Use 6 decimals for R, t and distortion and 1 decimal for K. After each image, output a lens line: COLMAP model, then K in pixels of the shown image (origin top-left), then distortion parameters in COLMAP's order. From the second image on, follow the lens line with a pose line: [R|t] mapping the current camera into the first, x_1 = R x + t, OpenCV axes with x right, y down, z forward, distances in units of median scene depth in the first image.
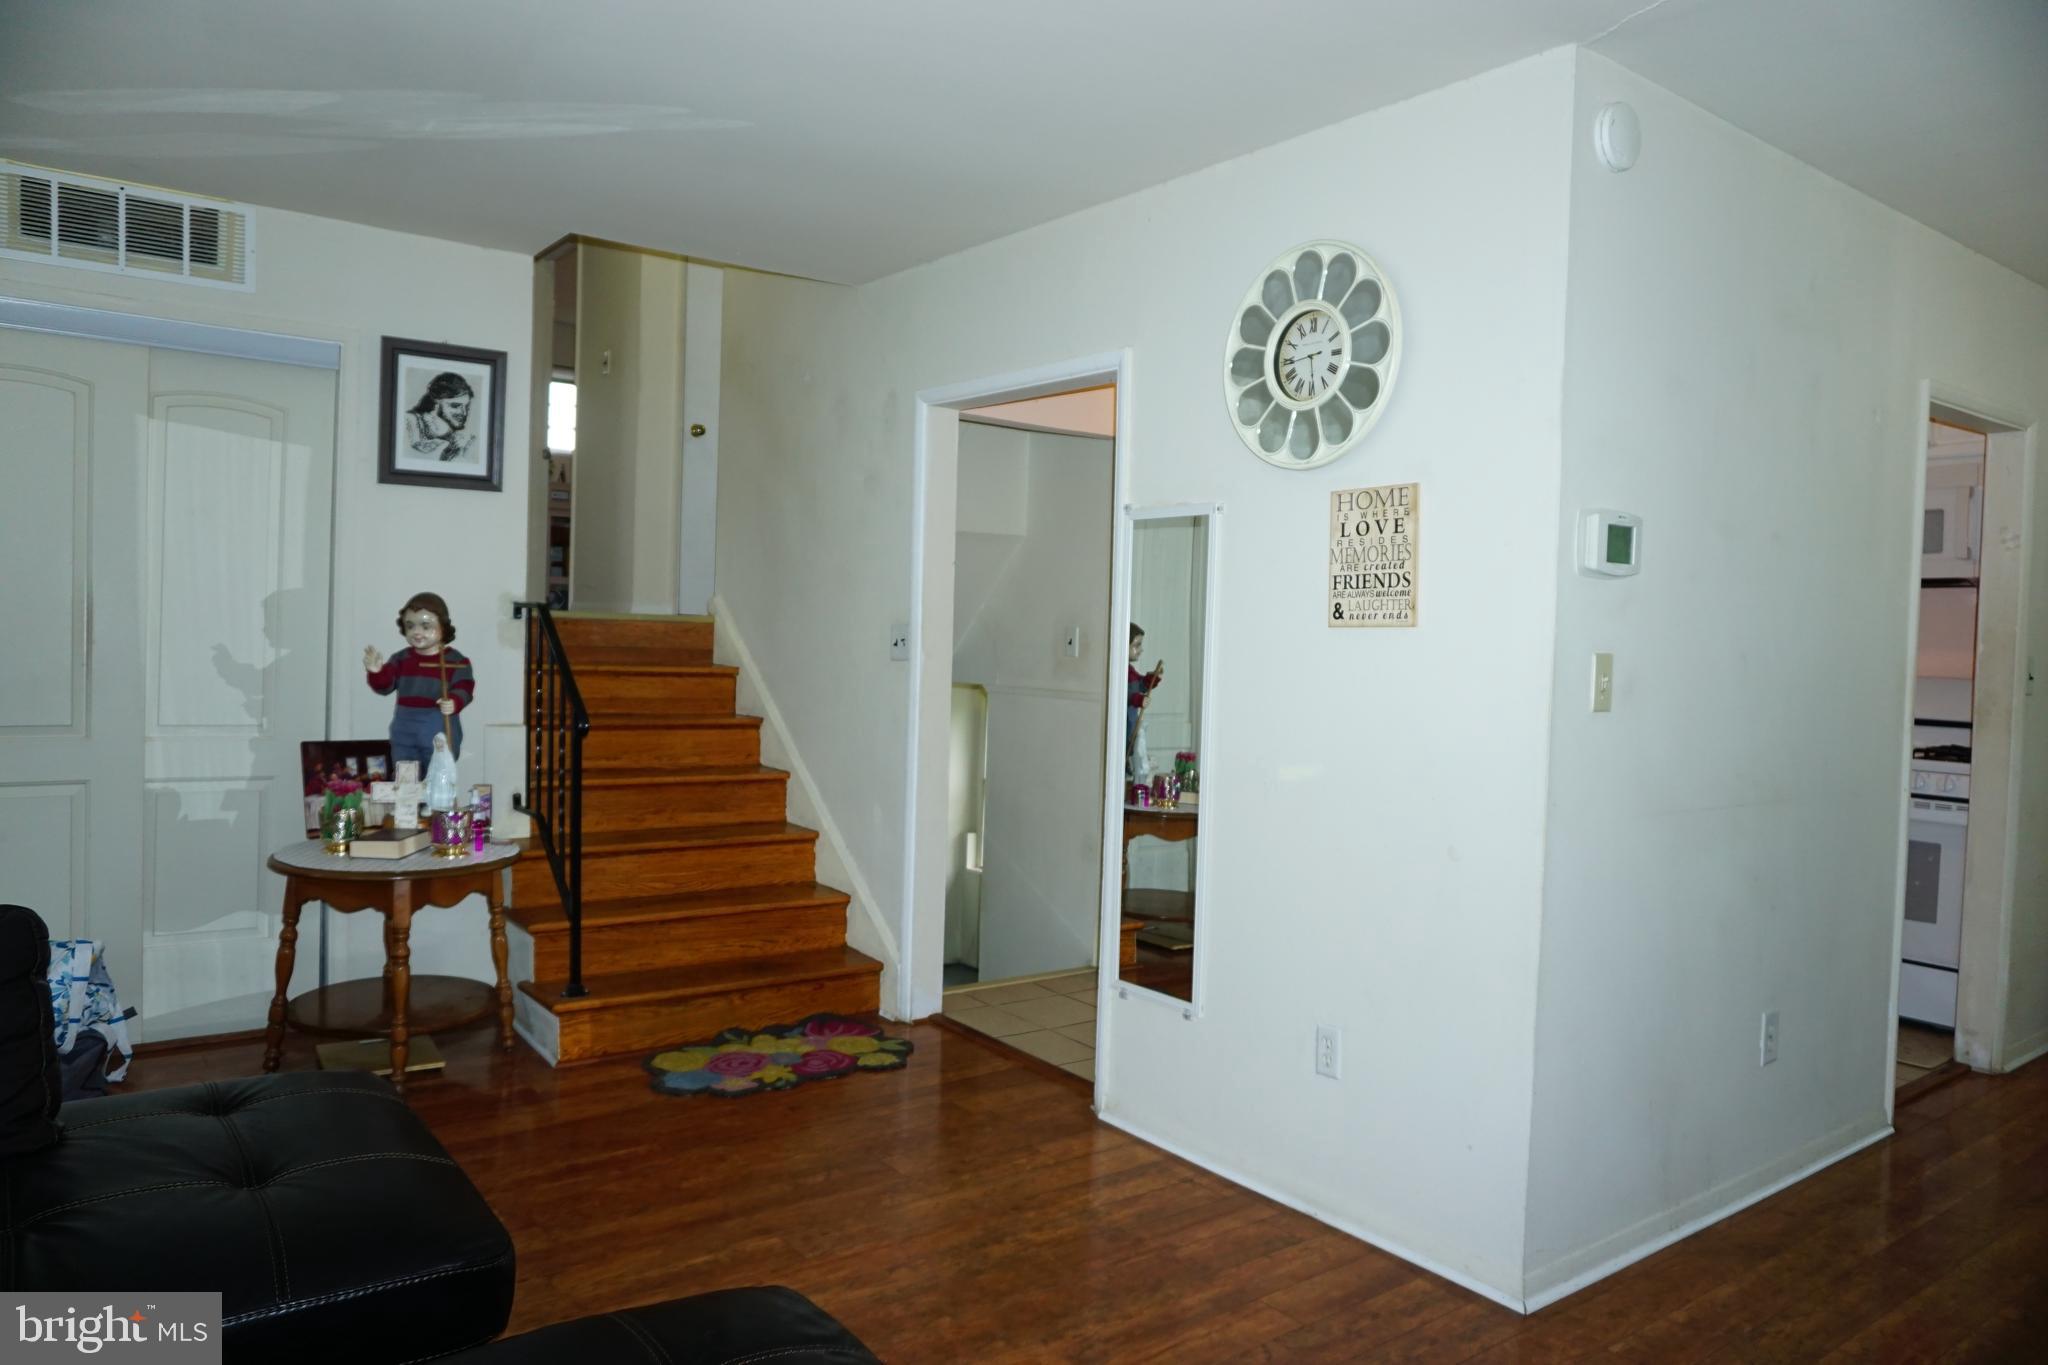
lens RADIAL K [[1379.2, 0, 1024.0], [0, 1379.2, 682.5], [0, 0, 1]] dist [-0.048753, 0.035834]
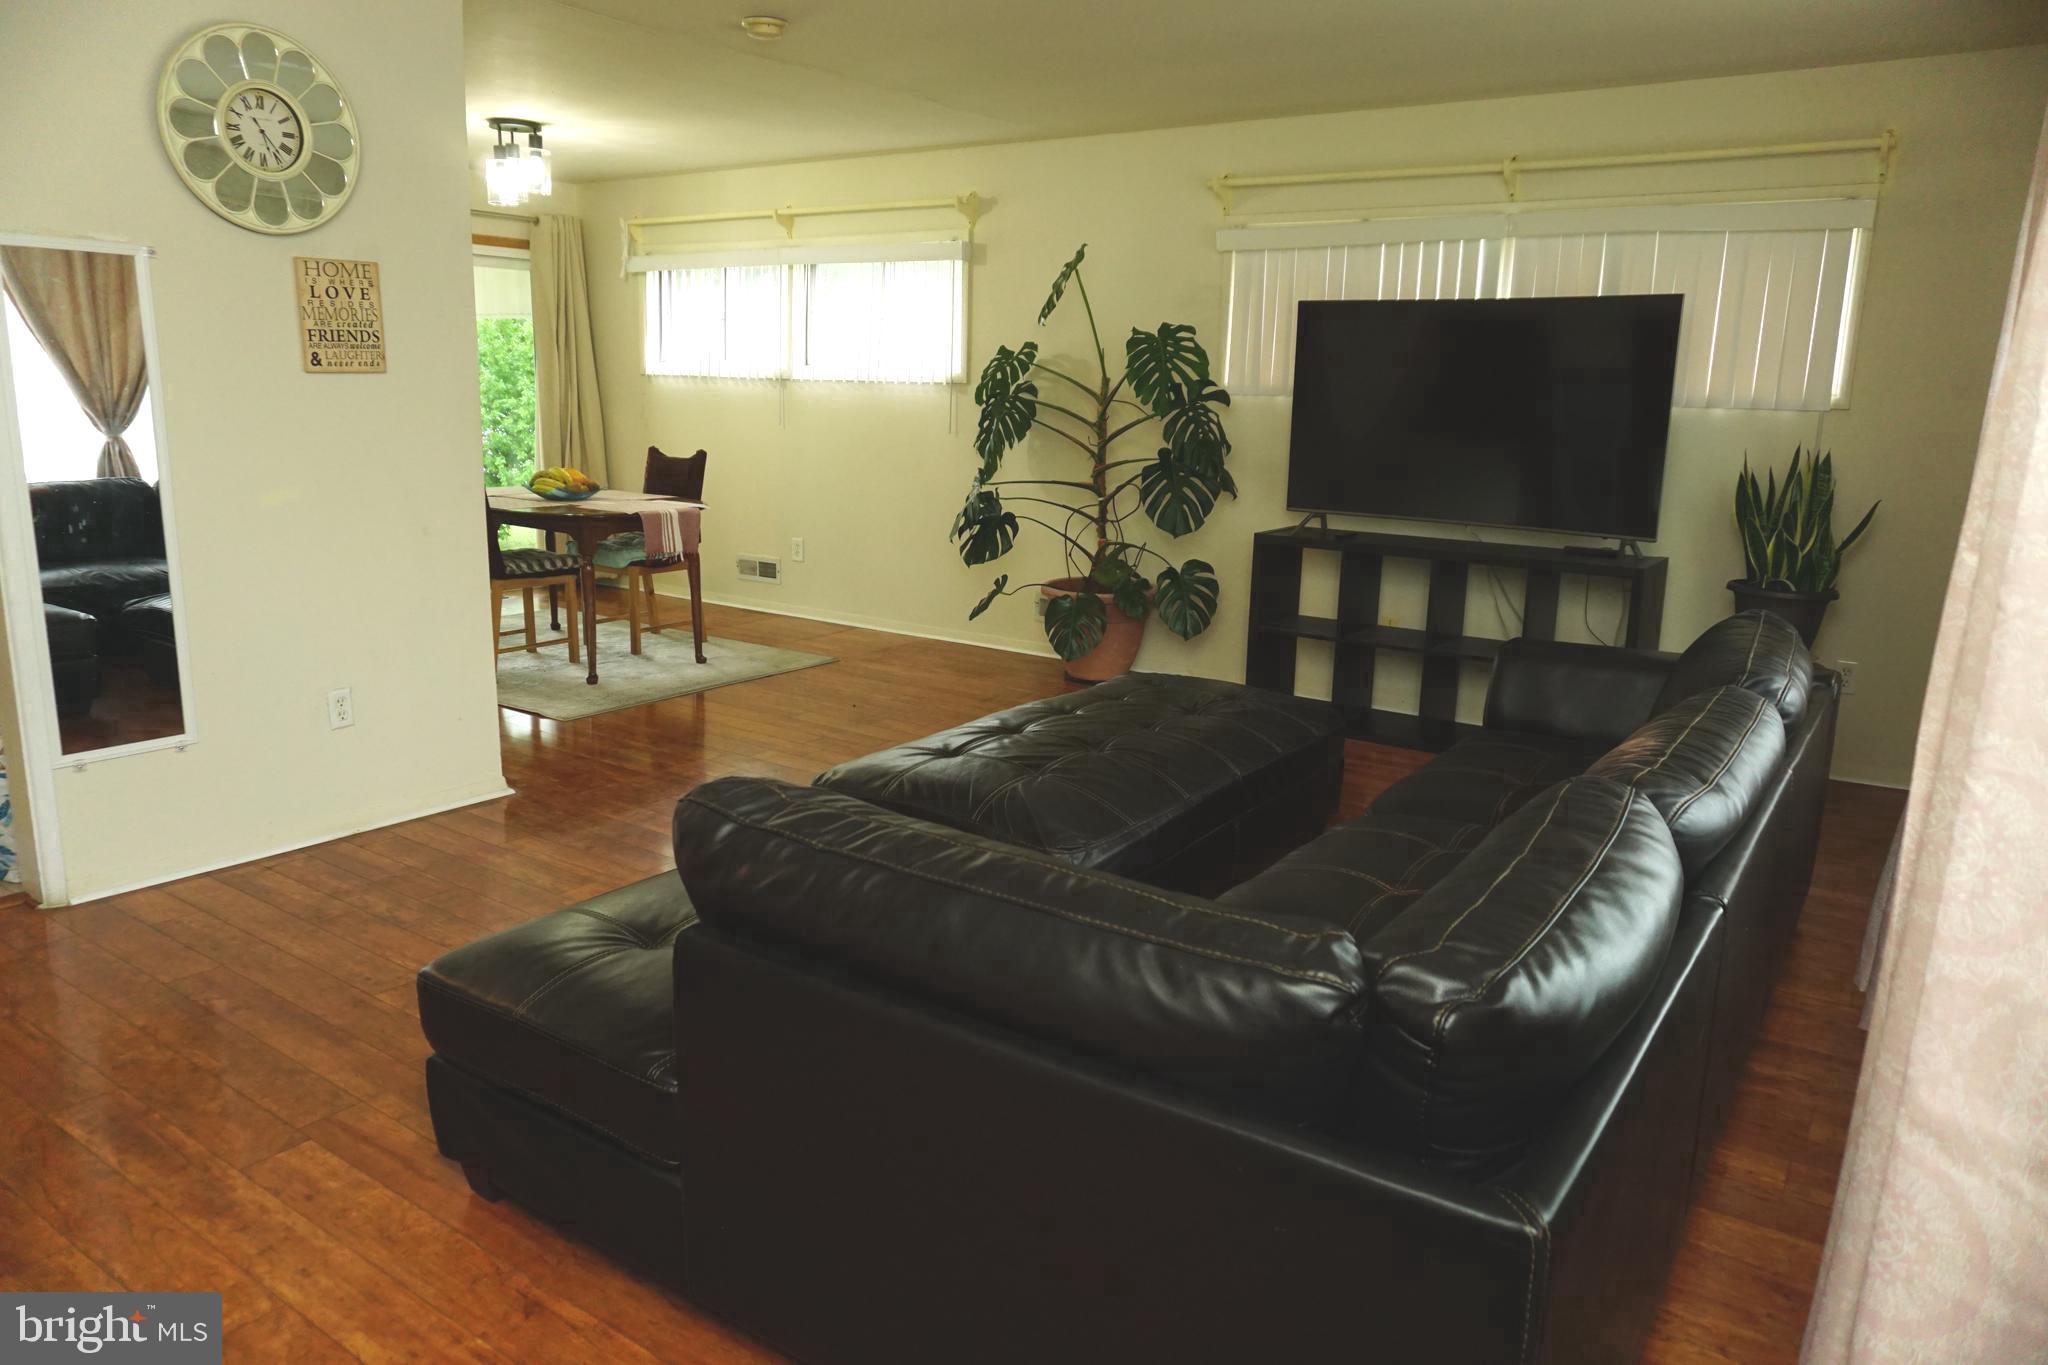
lens RADIAL K [[1379.2, 0, 1024.0], [0, 1379.2, 682.5], [0, 0, 1]] dist [-0.048753, 0.035834]
pose [[-0.312608, -0.238191, 0.919533, -1.180560], [-0.004692, 0.968425, 0.249261, -0.079641], [-0.949871, 0.073607, -0.303855, 0.800545]]
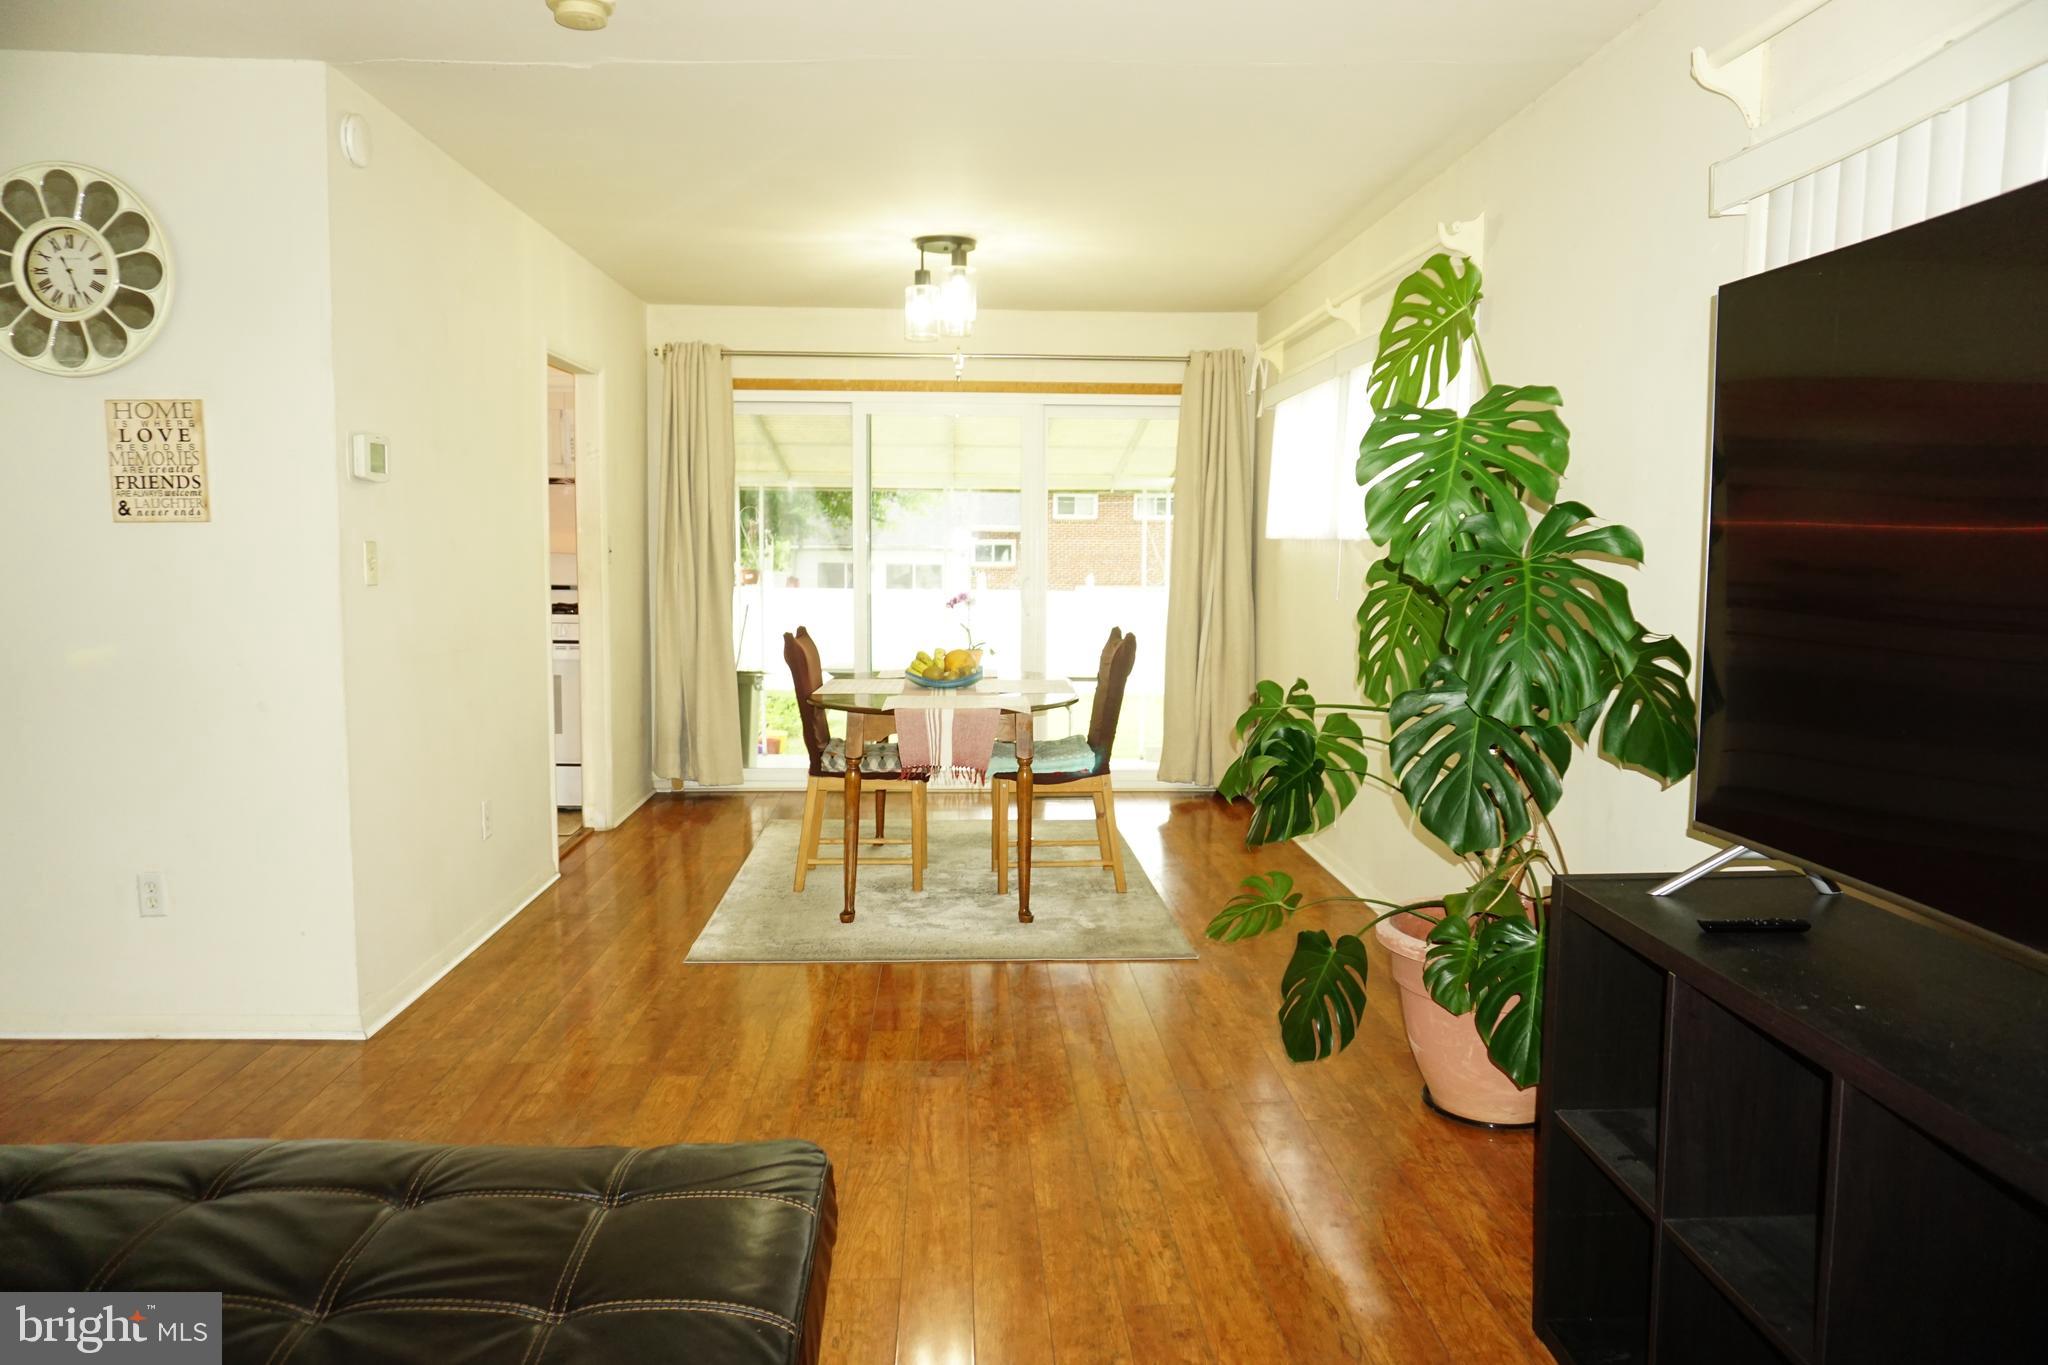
lens RADIAL K [[1392.5, 0, 1024.0], [0, 1392.5, 682.5], [0, 0, 1]] dist [-0.008641, -0.001818]
pose [[0.566999, -0.103946, 0.817134, -0.299017], [0.034251, 0.994123, 0.102694, -0.001576], [-0.823006, -0.030240, 0.567227, -0.254954]]
